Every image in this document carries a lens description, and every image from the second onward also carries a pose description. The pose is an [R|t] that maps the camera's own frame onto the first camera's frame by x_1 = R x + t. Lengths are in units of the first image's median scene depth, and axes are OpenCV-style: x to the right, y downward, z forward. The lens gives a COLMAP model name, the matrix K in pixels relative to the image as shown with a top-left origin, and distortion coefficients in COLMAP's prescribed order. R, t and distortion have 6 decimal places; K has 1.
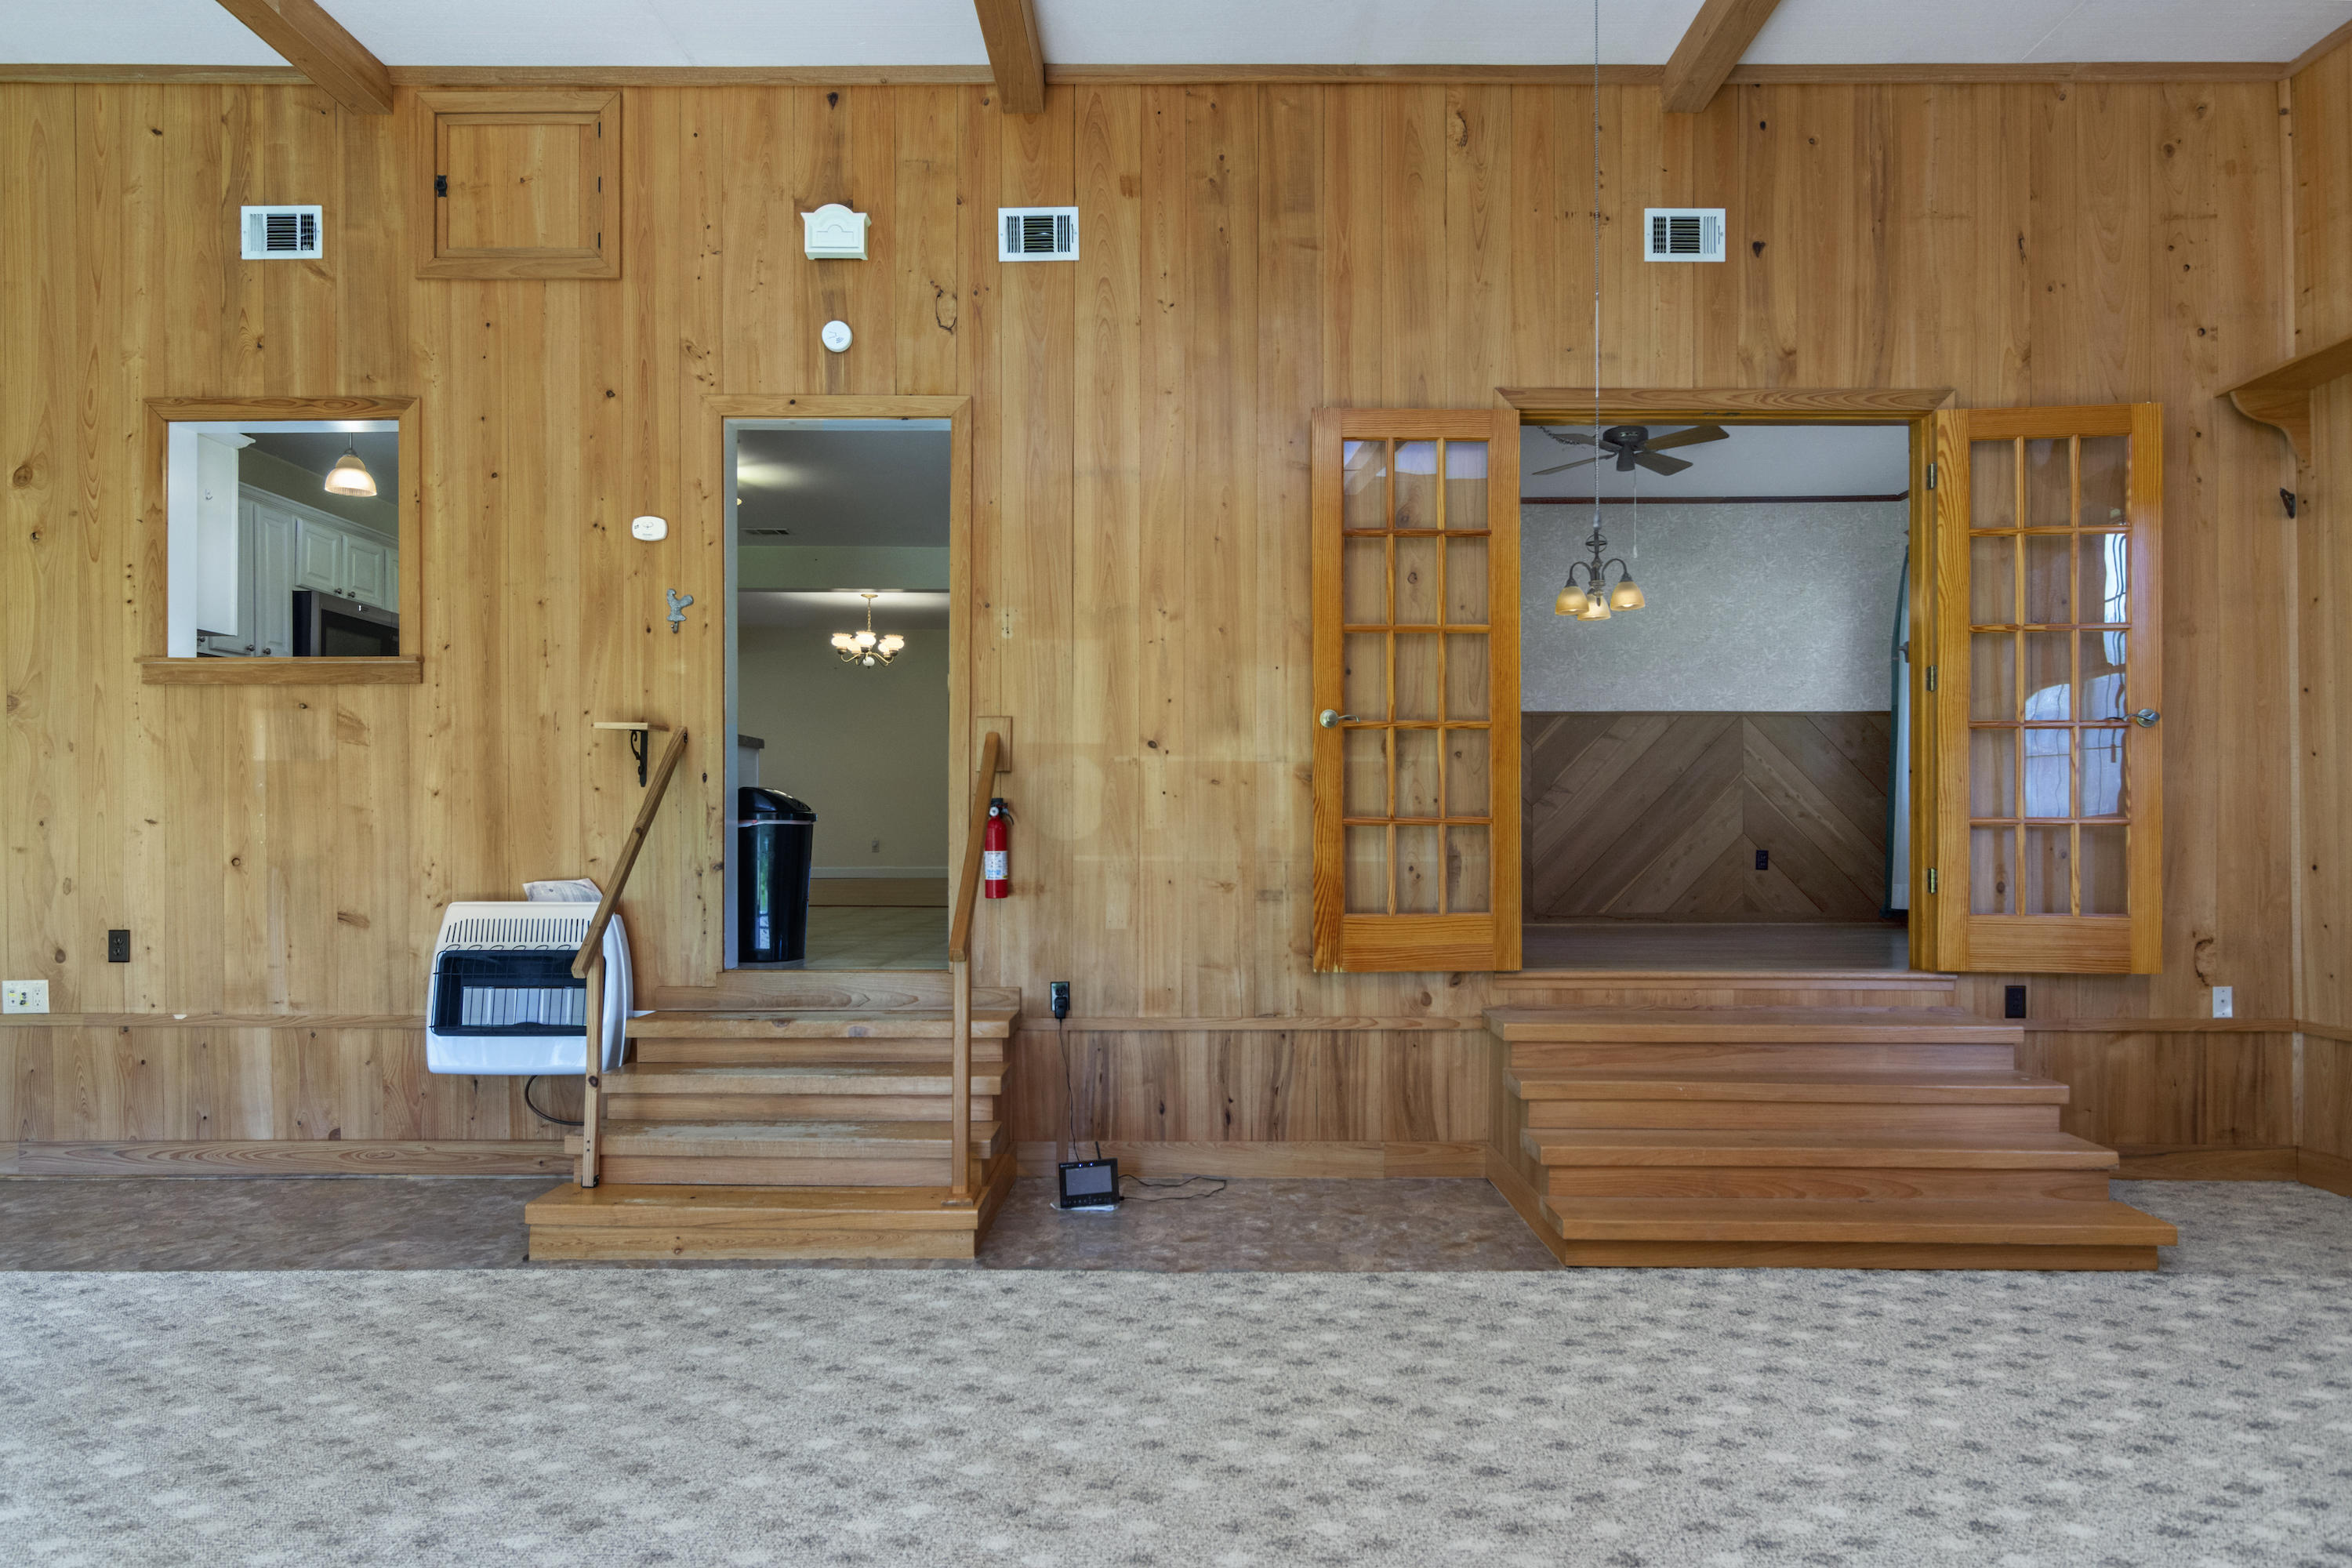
lens RADIAL K [[1399.1, 0, 1174.4], [0, 1399.1, 807.2], [0, 0, 1]] dist [-0.002268, -0.000022]
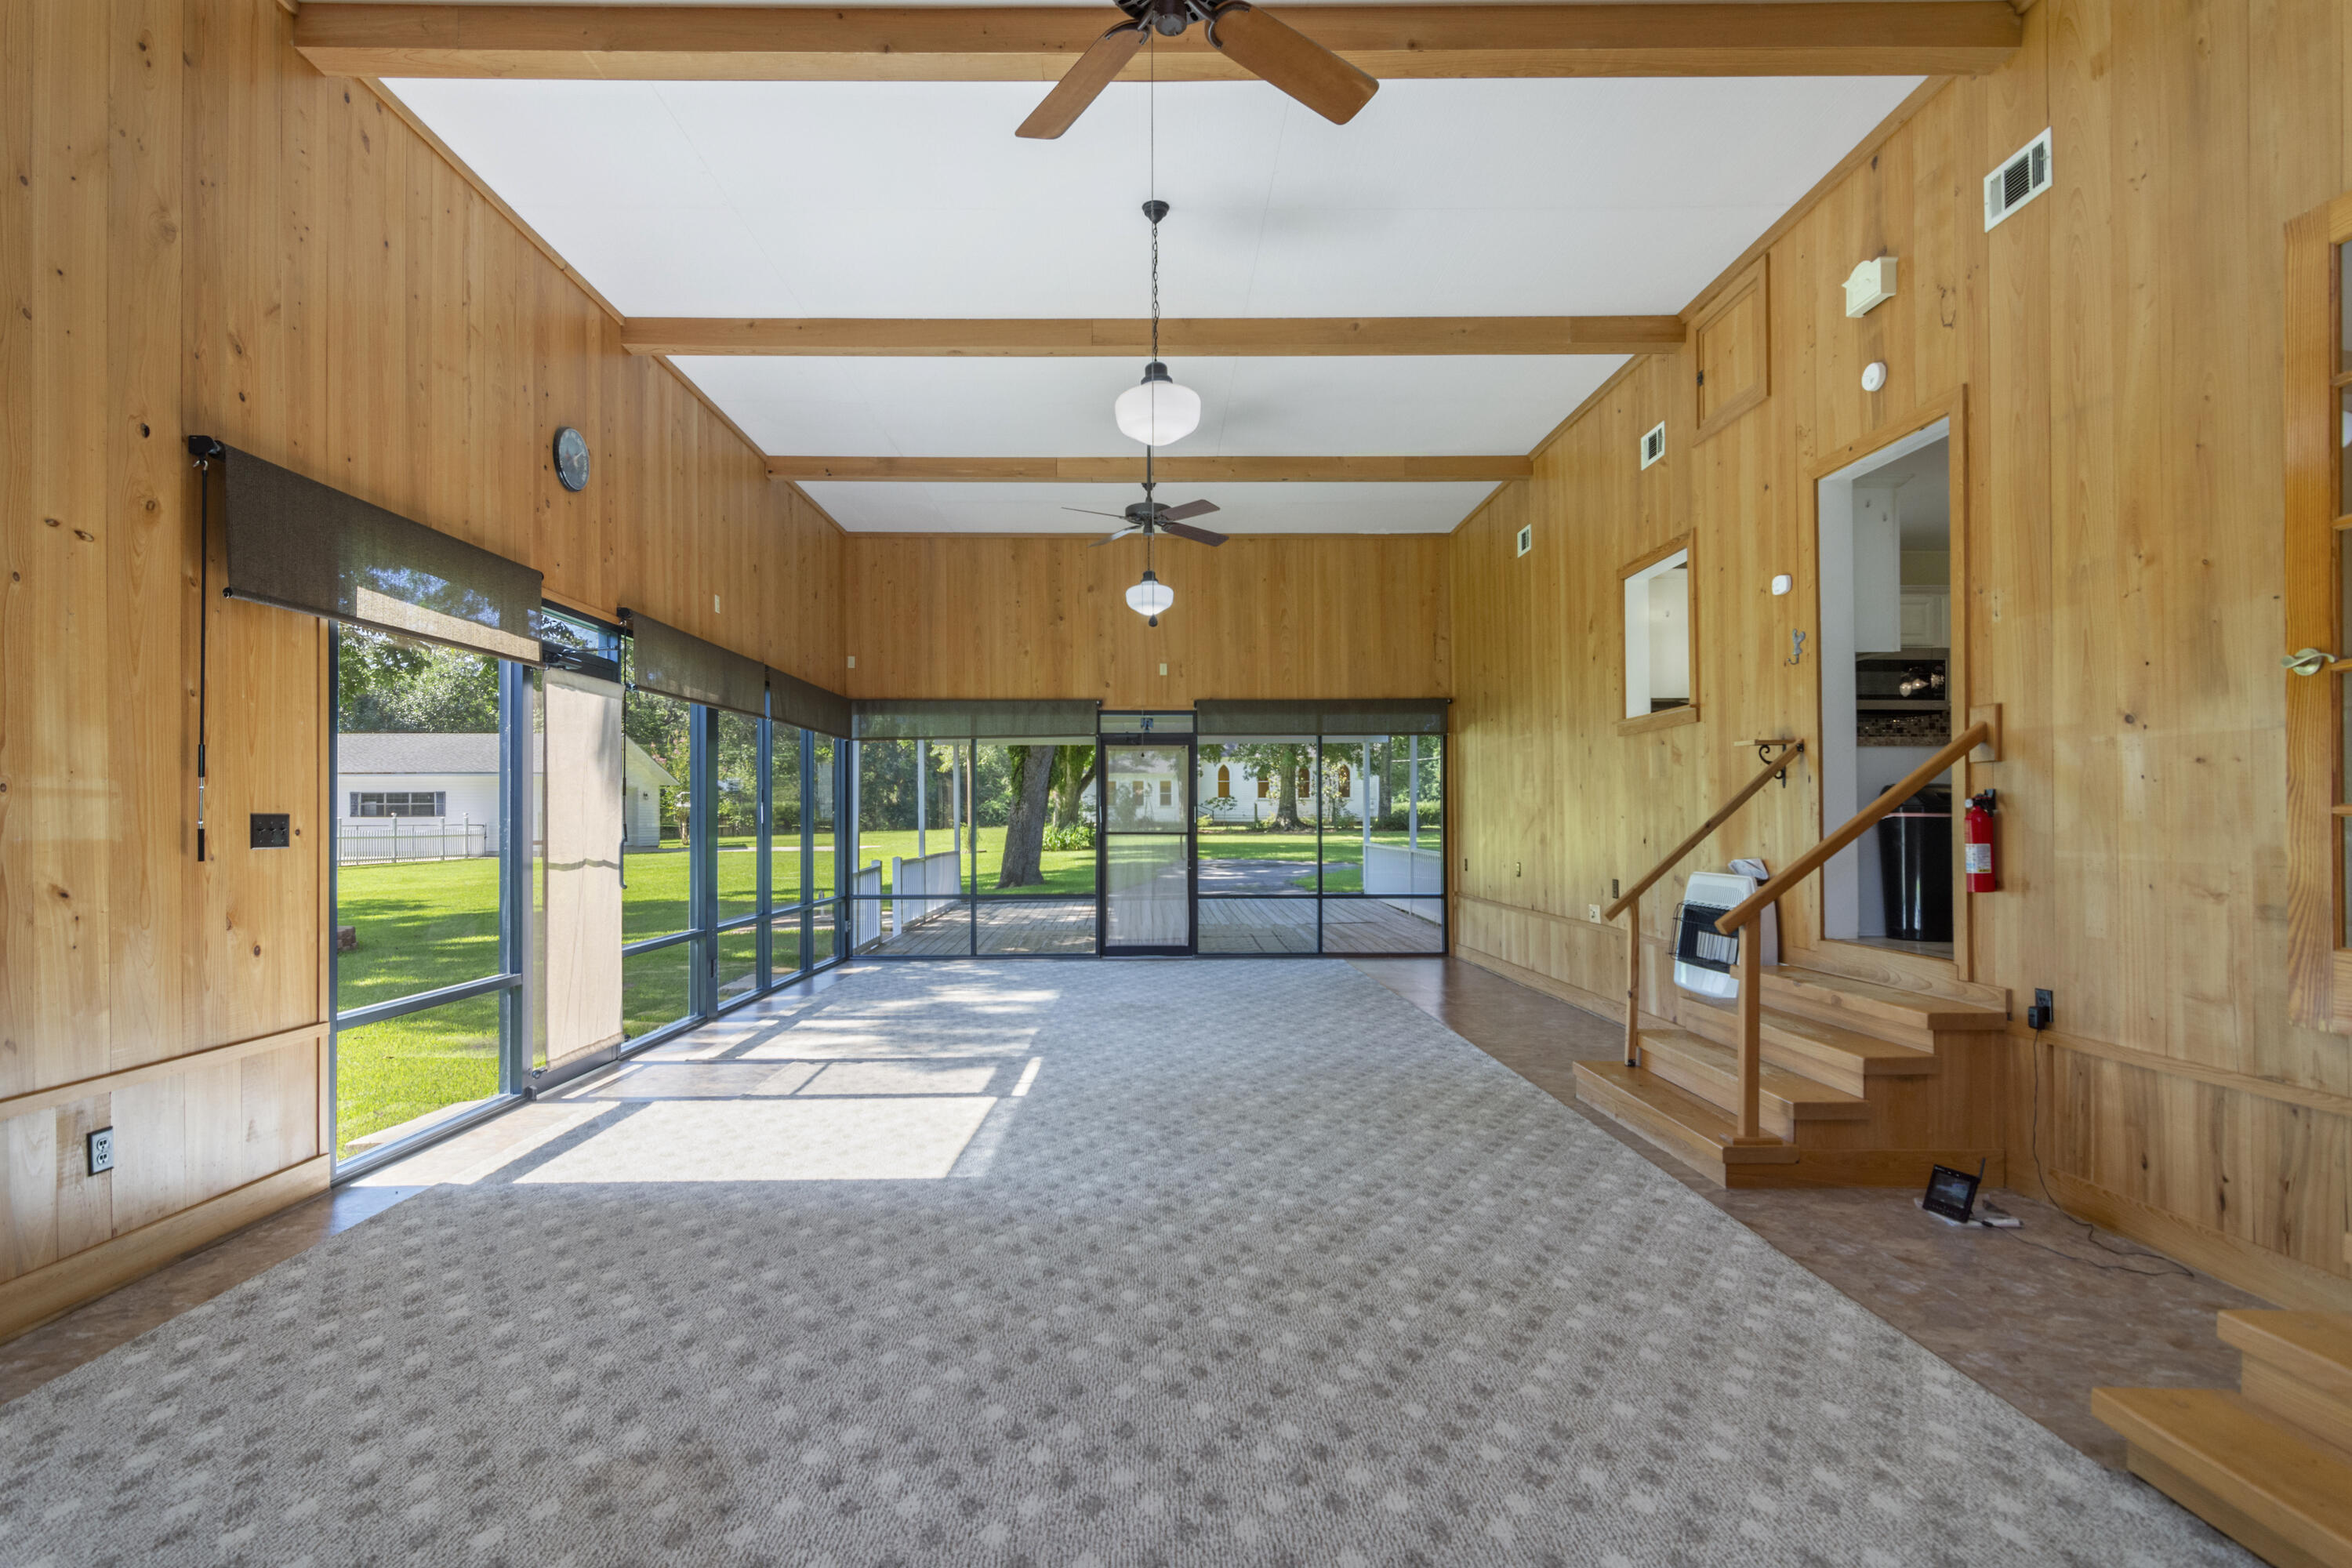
lens RADIAL K [[1157.4, 0, 1172.7], [0, 1157.4, 801.3], [0, 0, 1]] dist [0.000229, 0.000662]
pose [[0.020712, -0.016841, -0.999644, 0.660461], [0.015623, 0.999741, -0.016519, 0.006376], [0.999663, -0.015275, 0.020970, 0.420591]]
